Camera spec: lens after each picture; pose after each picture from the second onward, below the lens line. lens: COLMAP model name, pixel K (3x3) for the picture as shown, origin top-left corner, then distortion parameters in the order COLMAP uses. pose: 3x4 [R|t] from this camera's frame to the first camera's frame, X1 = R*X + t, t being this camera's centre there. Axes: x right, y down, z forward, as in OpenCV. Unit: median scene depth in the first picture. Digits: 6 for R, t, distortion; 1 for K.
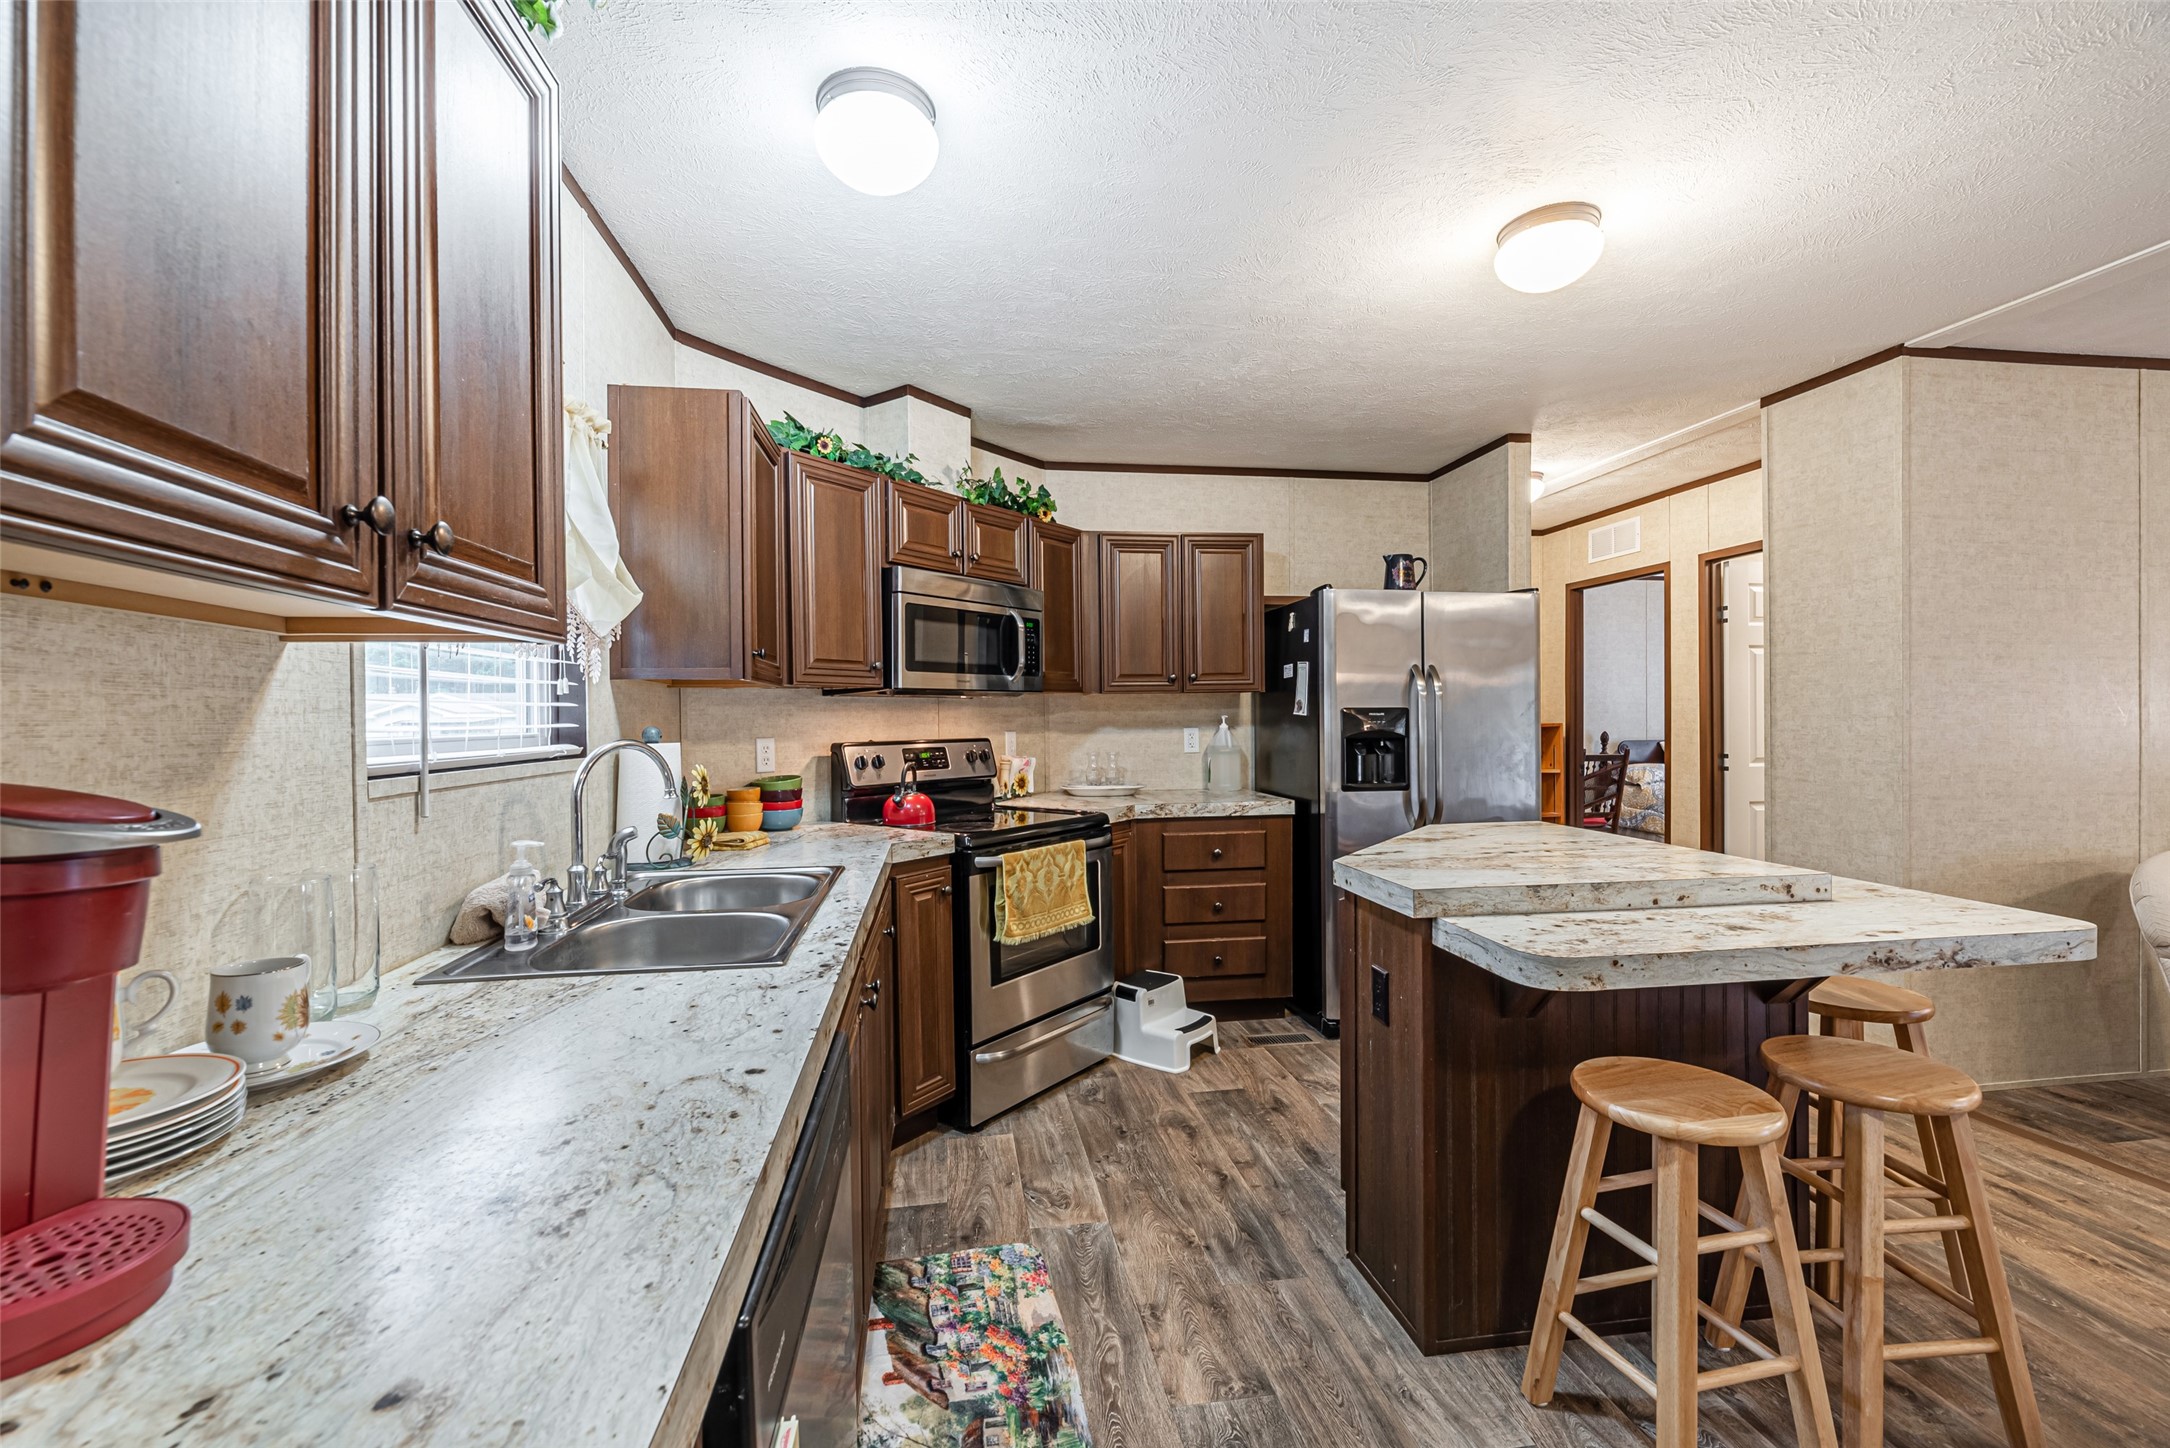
lens RADIAL K [[891.9, 0, 1053.1], [0, 891.9, 735.9], [0, 0, 1]] dist [-0.005371, -0.000753]
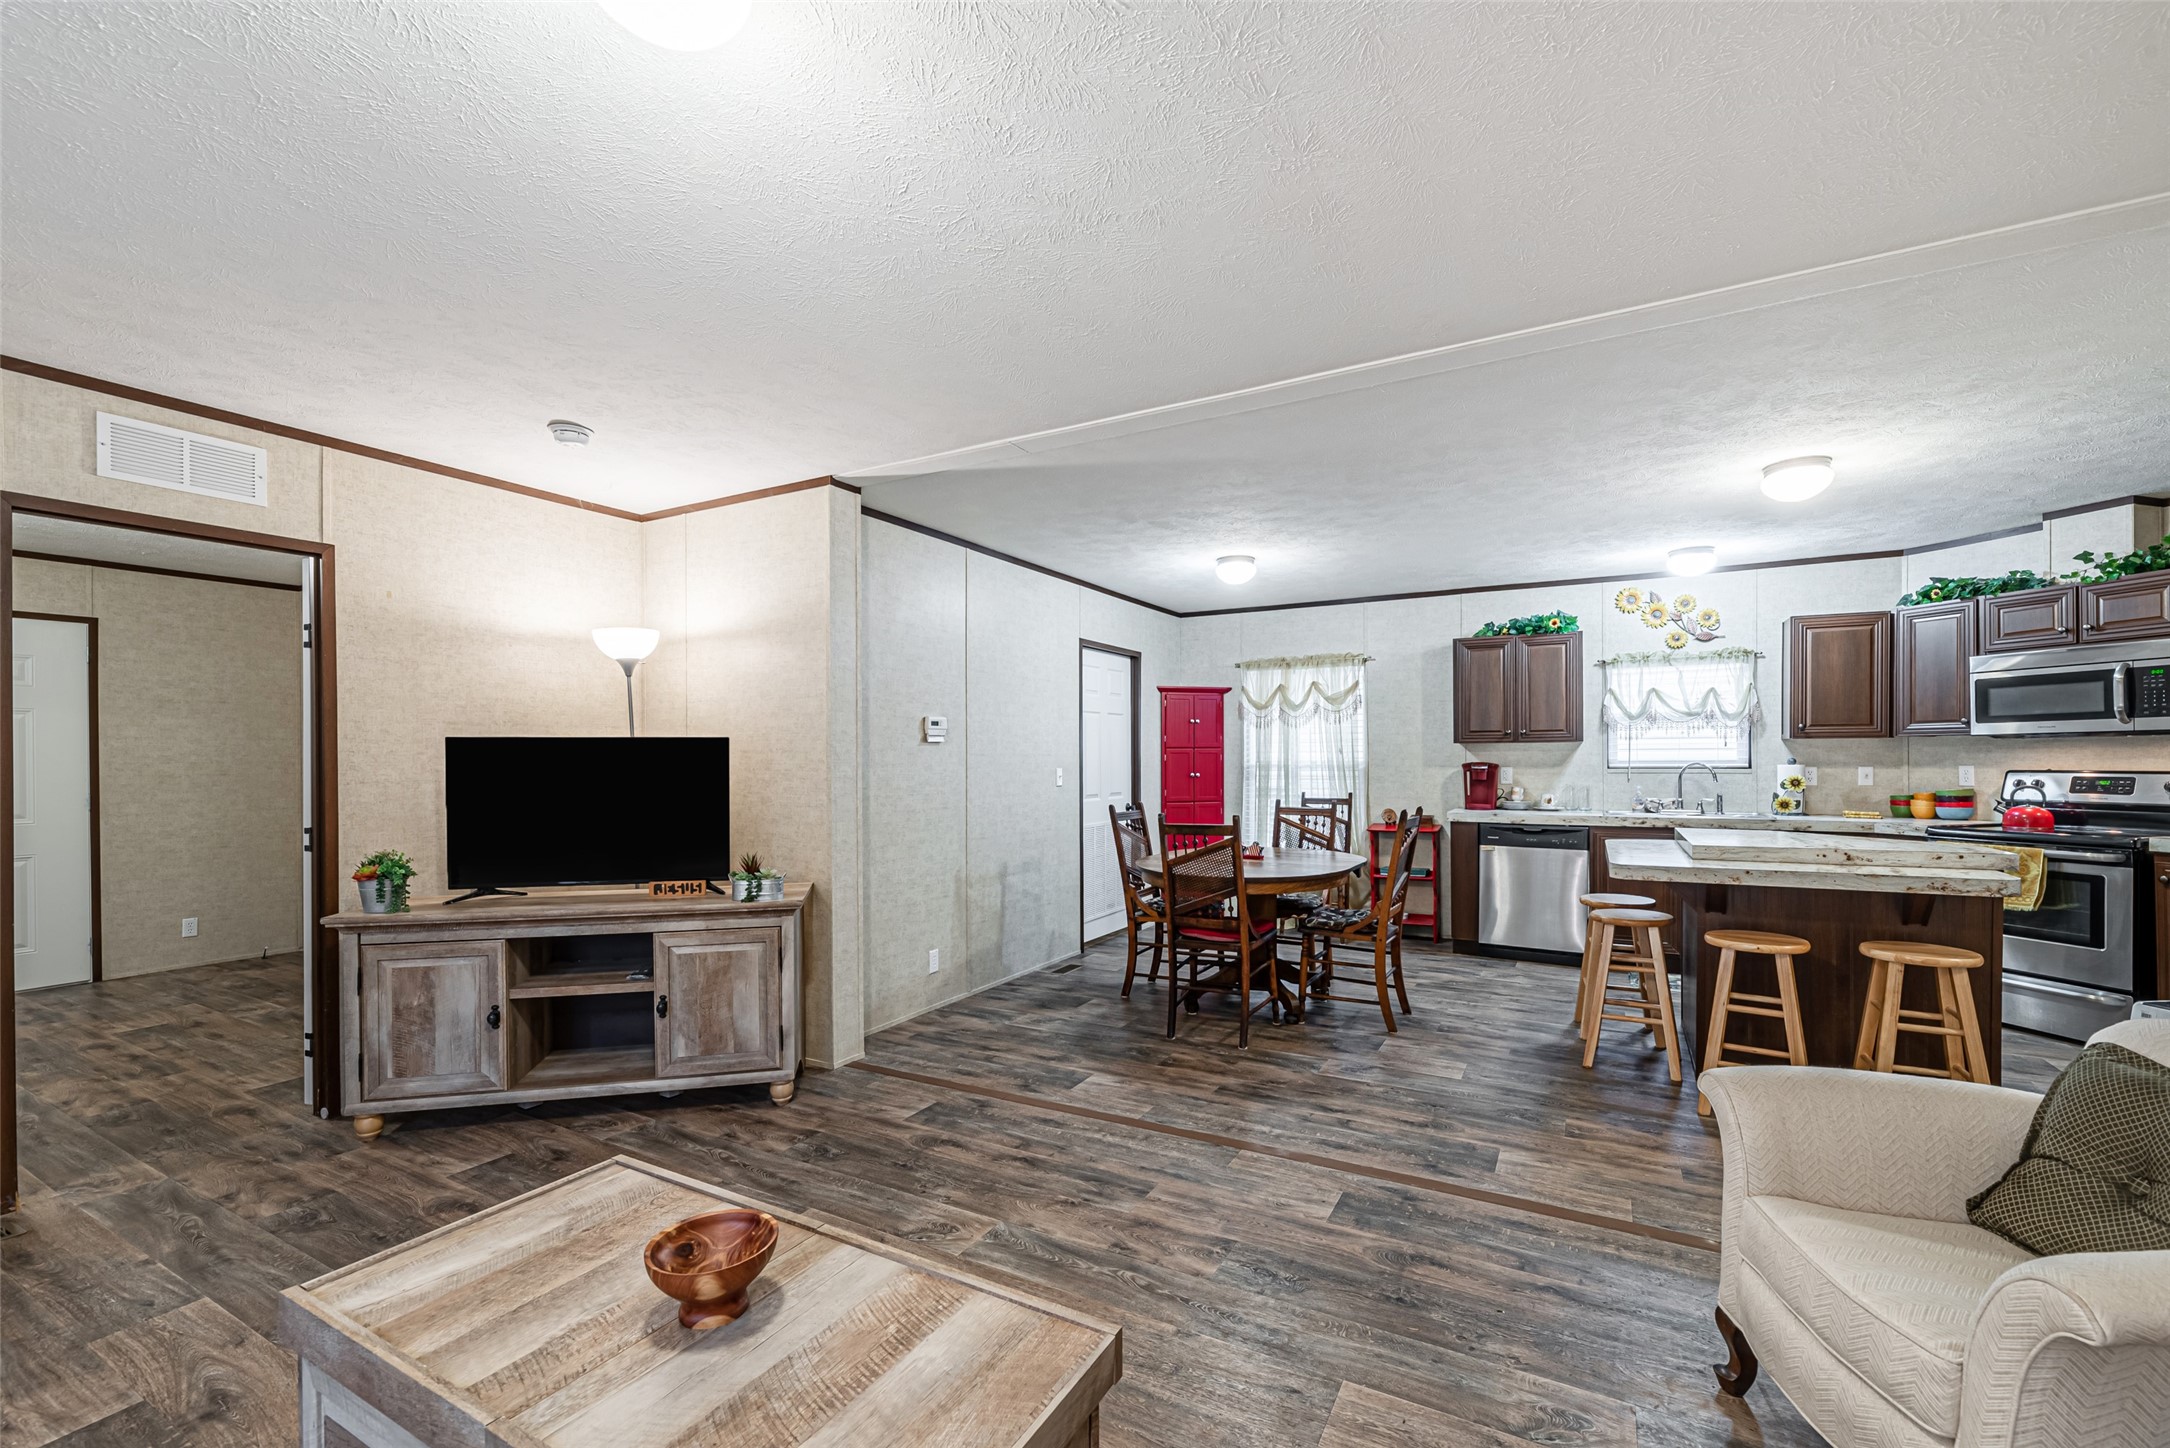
lens RADIAL K [[891.9, 0, 1090.7], [0, 891.9, 763.6], [0, 0, 1]] dist [-0.005371, -0.000753]
pose [[-0.604999, 0.017886, -0.796026, 1.973134], [-0.003424, 0.999680, 0.025064, -0.036578], [0.796219, 0.017889, -0.604744, 0.703491]]
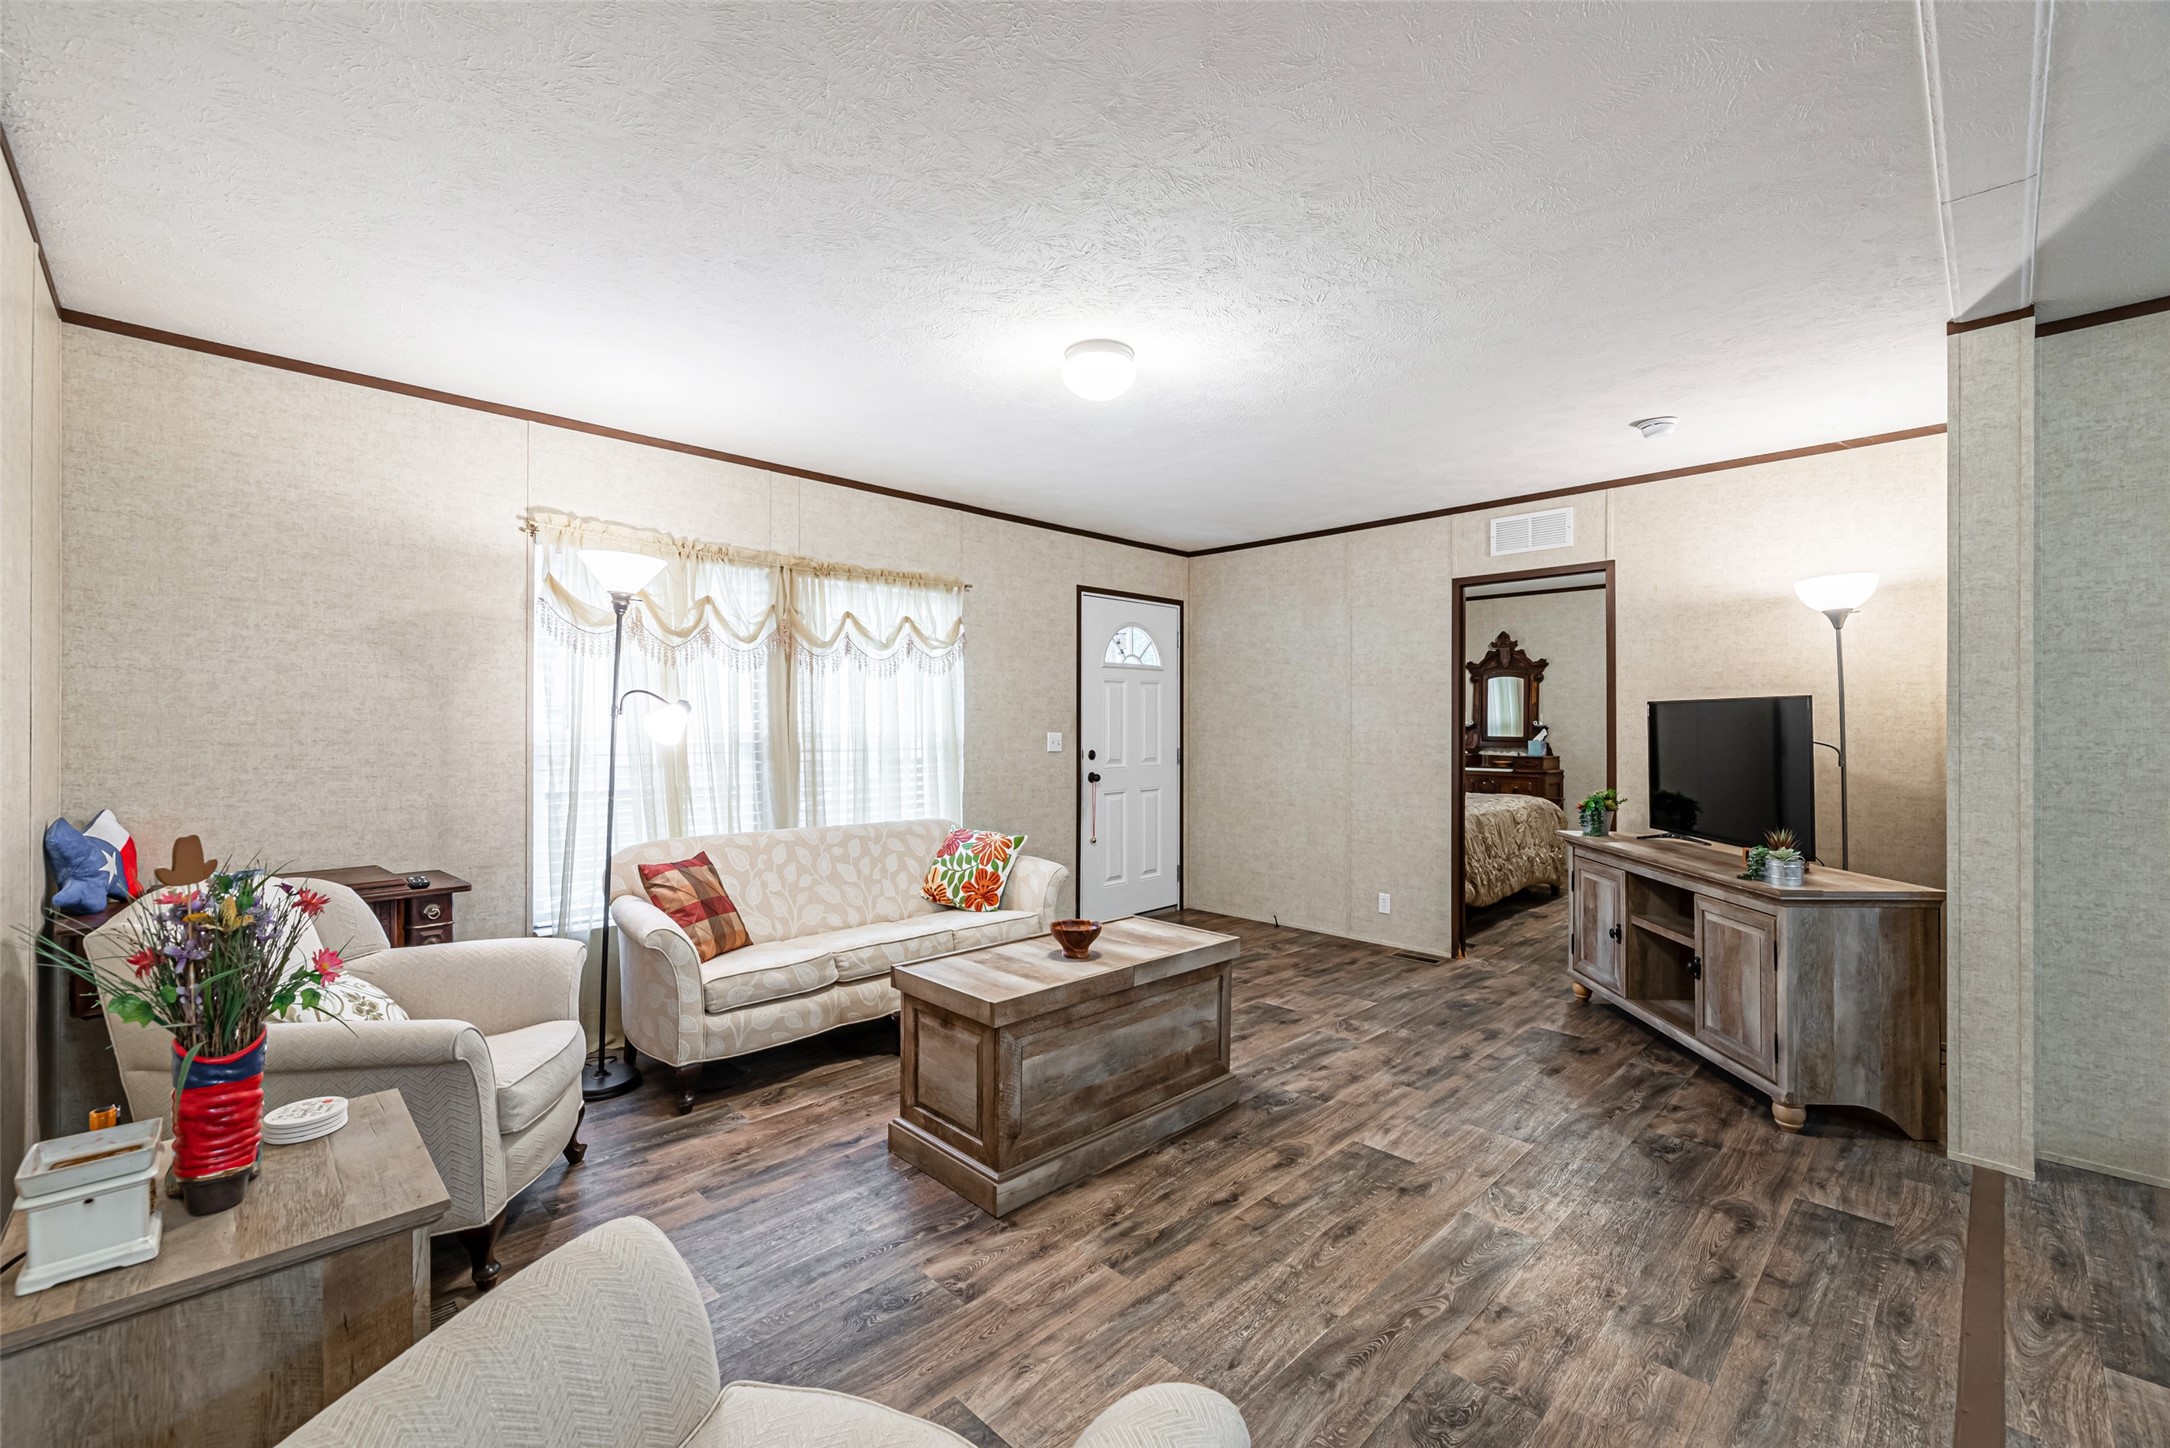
lens RADIAL K [[891.9, 0, 1082.1], [0, 891.9, 741.5], [0, 0, 1]] dist [-0.005371, -0.000753]
pose [[-0.594738, -0.009228, 0.803866, 0.995708], [0.018186, 0.999524, 0.024929, -0.028190], [-0.803714, 0.029445, -0.594287, 0.878478]]
